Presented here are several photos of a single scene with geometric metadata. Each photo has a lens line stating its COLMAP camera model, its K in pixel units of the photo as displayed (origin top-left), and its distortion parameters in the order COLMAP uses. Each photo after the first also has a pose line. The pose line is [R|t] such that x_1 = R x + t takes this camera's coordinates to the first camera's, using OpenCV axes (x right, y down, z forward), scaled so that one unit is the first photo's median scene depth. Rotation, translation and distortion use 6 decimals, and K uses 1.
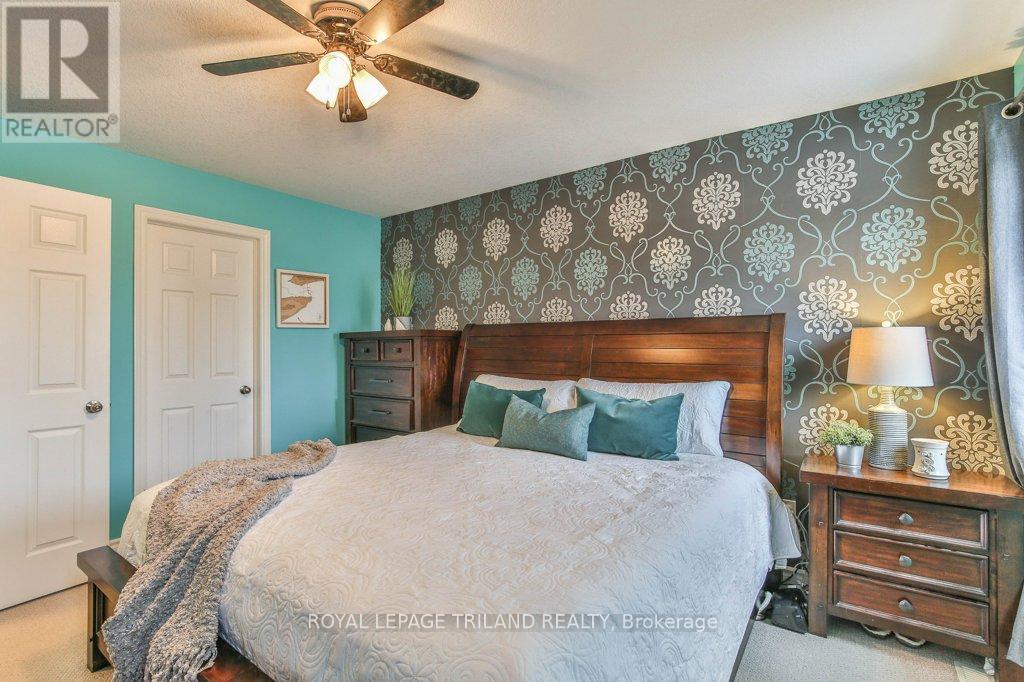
lens RADIAL K [[562.6, 0, 512.0], [0, 562.6, 341.0], [0, 0, 1]] dist [-0.022281, 0.000246]
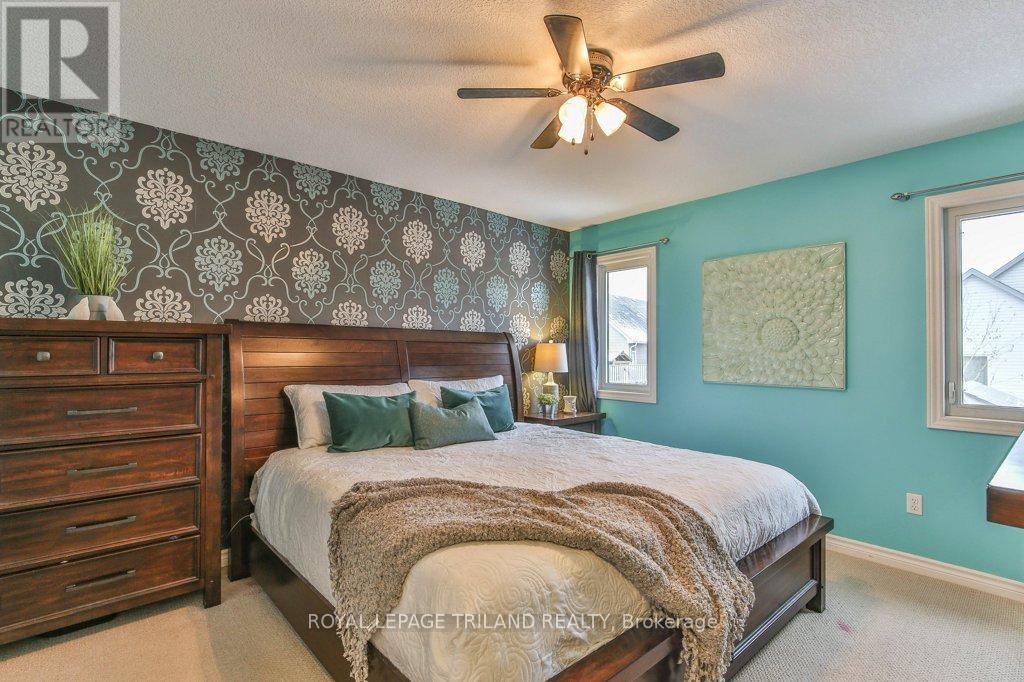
lens RADIAL K [[484.6, 0, 506.6], [0, 484.6, 344.9], [0, 0, 1]] dist [-0.004470, 0.000032]
pose [[0.141794, 0.020488, 0.989684, -0.578816], [-0.012758, 0.999741, -0.018868, 0.009108], [-0.989814, -0.009951, 0.142018, 0.500434]]
